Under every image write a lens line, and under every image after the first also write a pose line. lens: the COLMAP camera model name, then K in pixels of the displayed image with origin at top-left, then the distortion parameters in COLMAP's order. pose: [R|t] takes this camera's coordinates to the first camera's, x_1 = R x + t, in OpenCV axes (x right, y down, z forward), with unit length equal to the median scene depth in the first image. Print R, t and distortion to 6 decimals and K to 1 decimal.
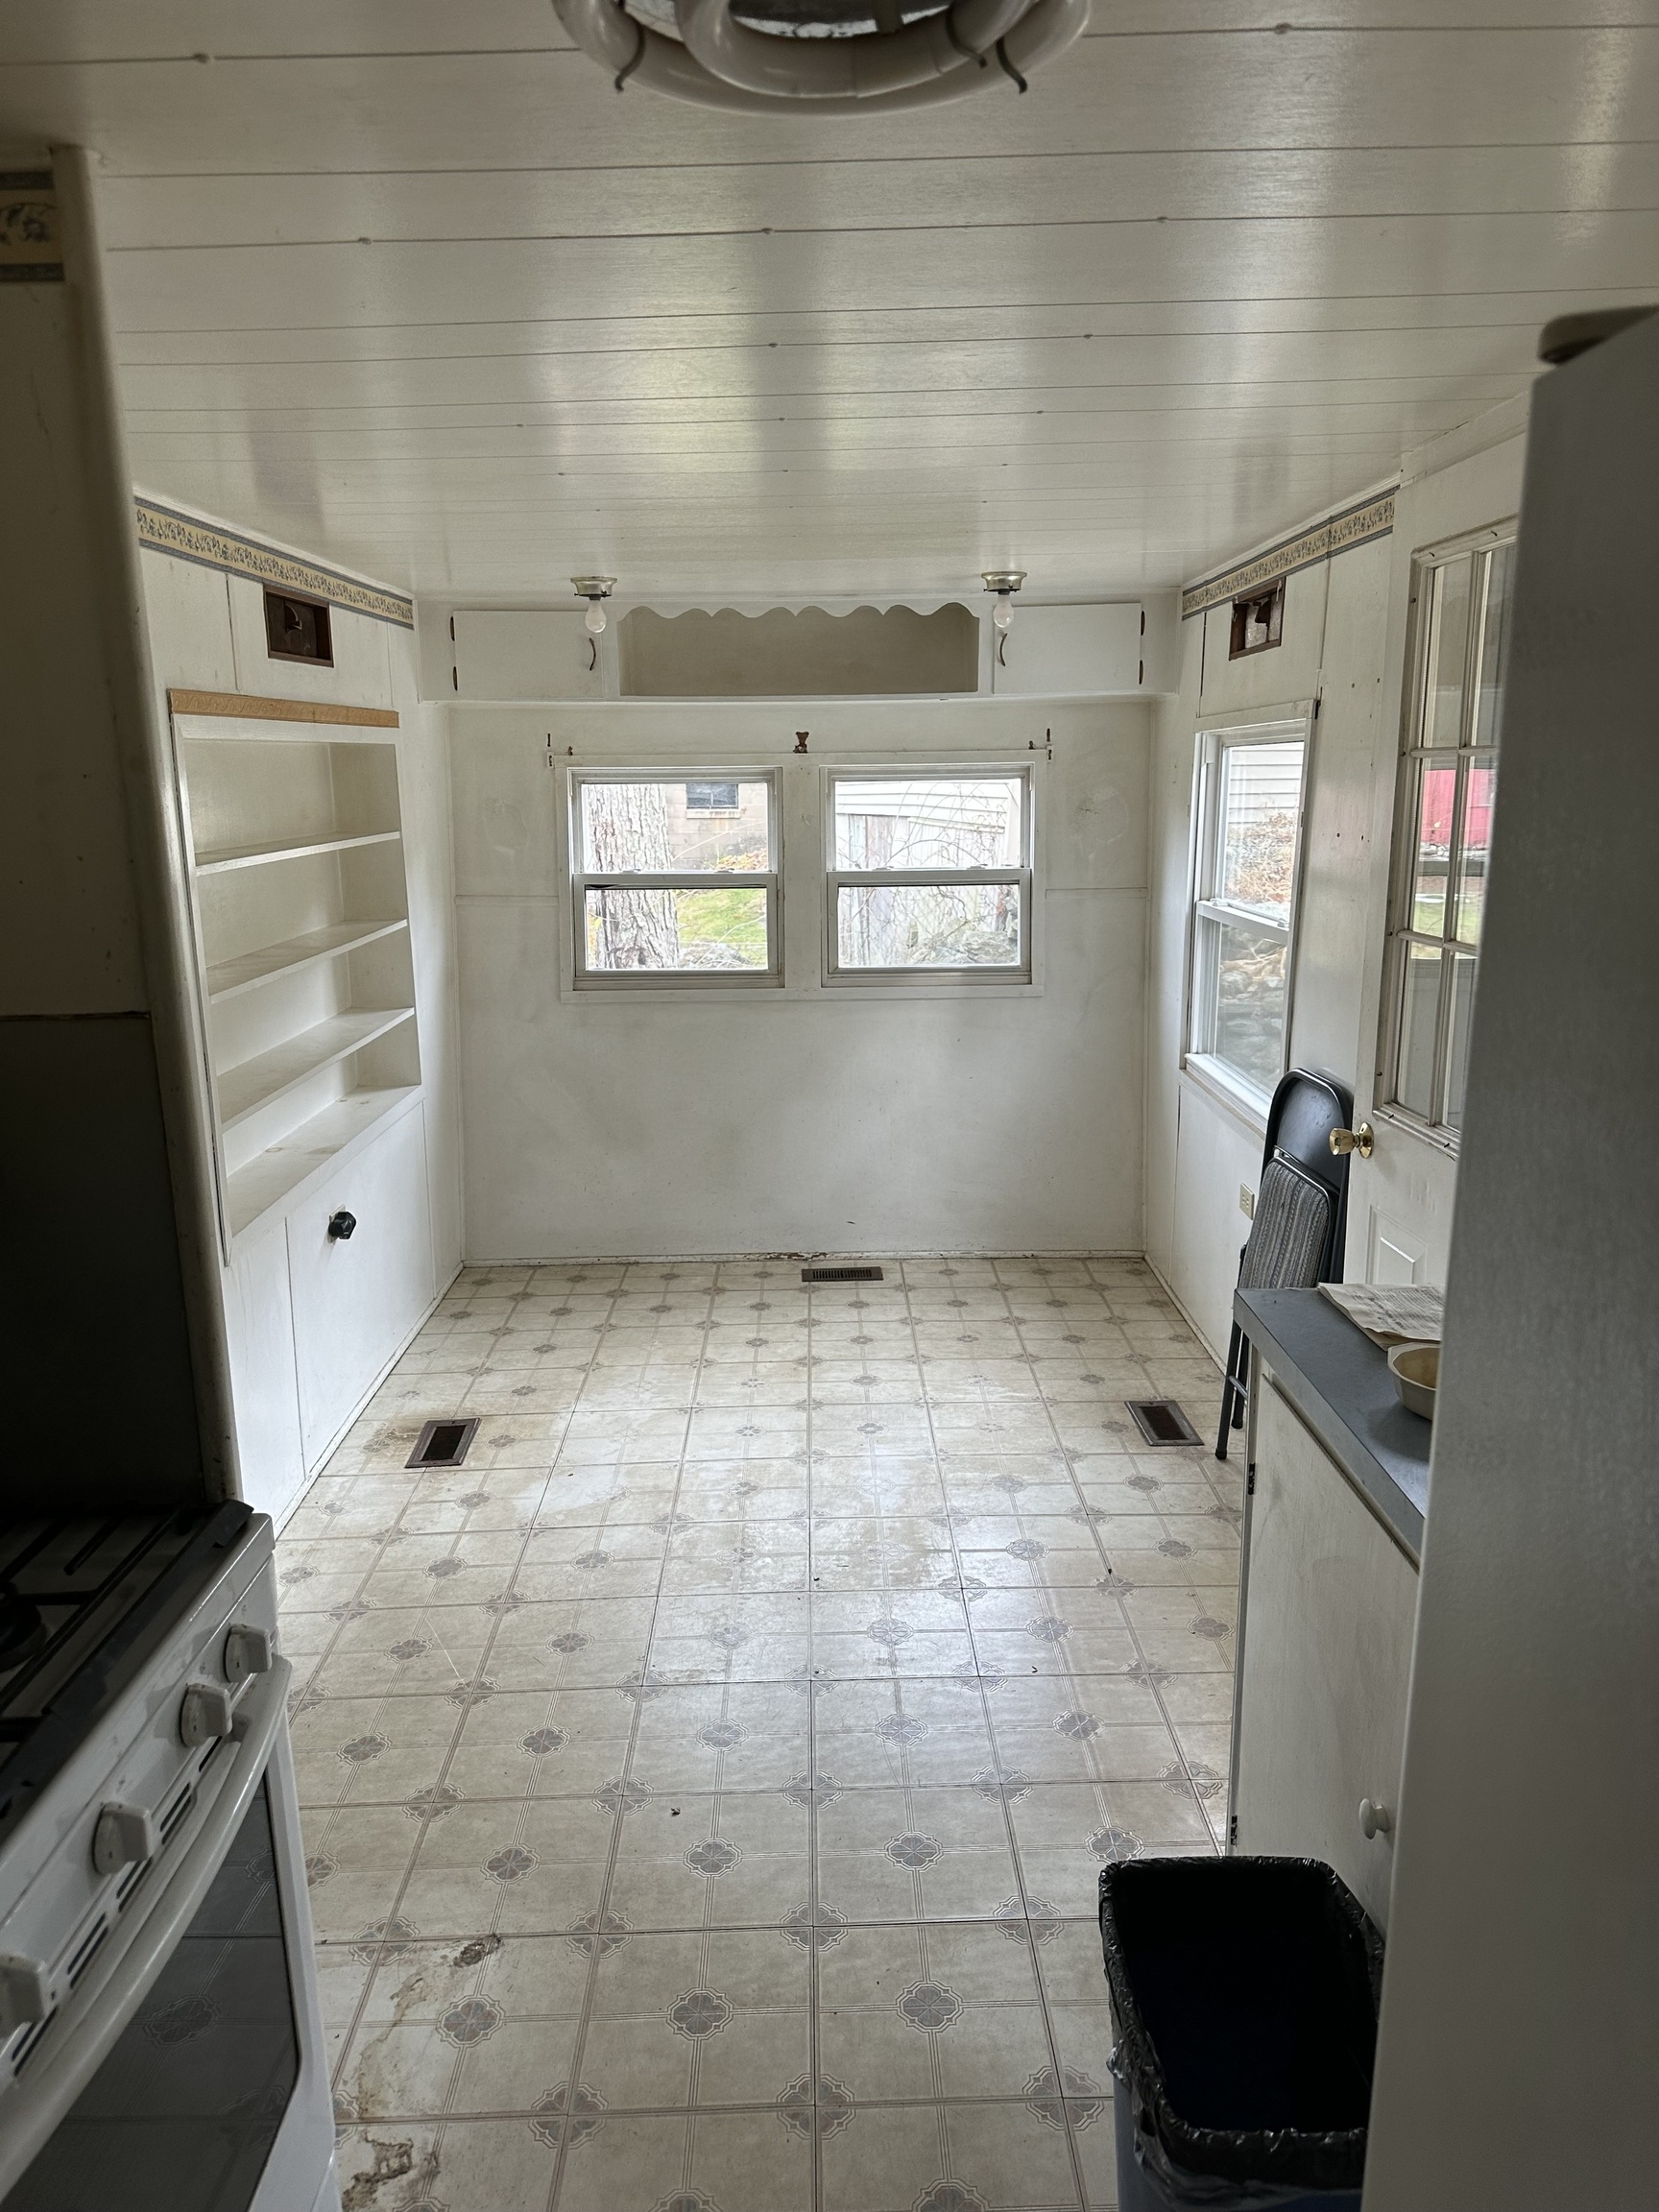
lens RADIAL K [[1551.8, 0, 821.8], [0, 1551.8, 1114.6], [0, 0, 1]] dist [0.152423, -0.195019]
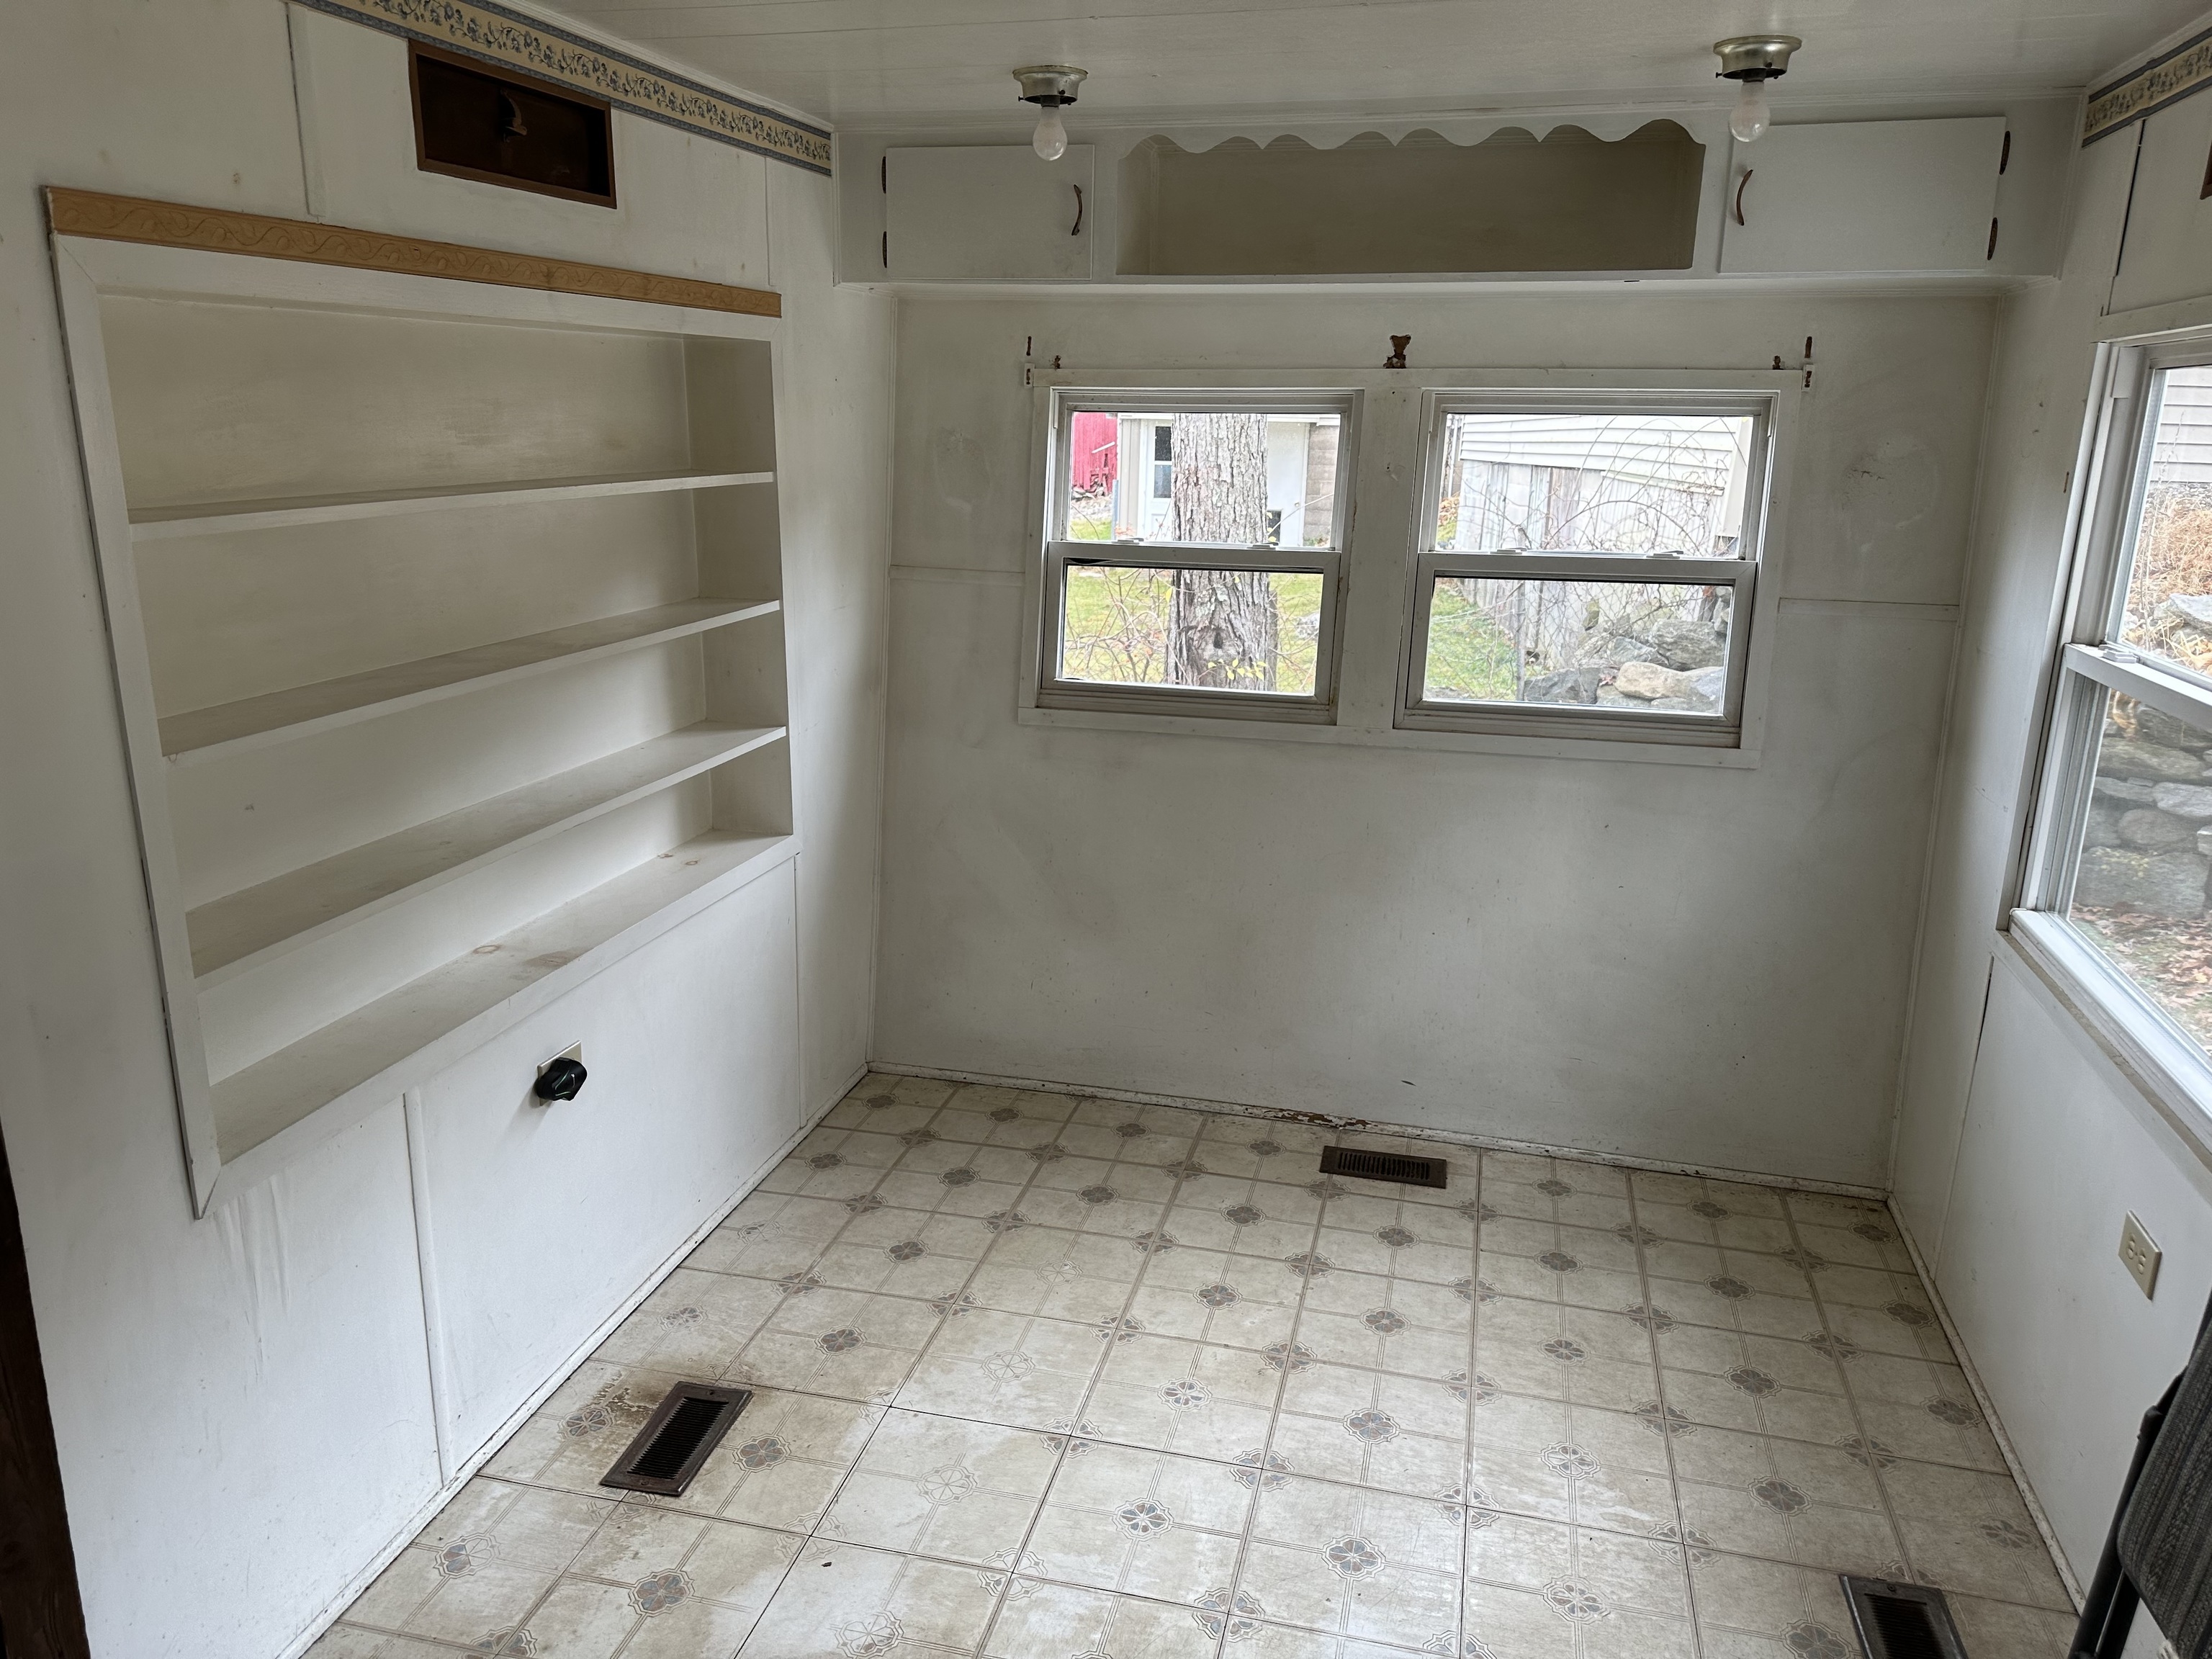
lens RADIAL K [[1619.5, 0, 1074.3], [0, 1619.5, 840.0], [0, 0, 1]] dist [0.077083, -0.106033]
pose [[0.966413, 0.092107, -0.239923, 0.041278], [-0.082251, 0.995316, 0.050800, -0.063384], [0.243478, -0.029360, 0.969462, 0.323527]]
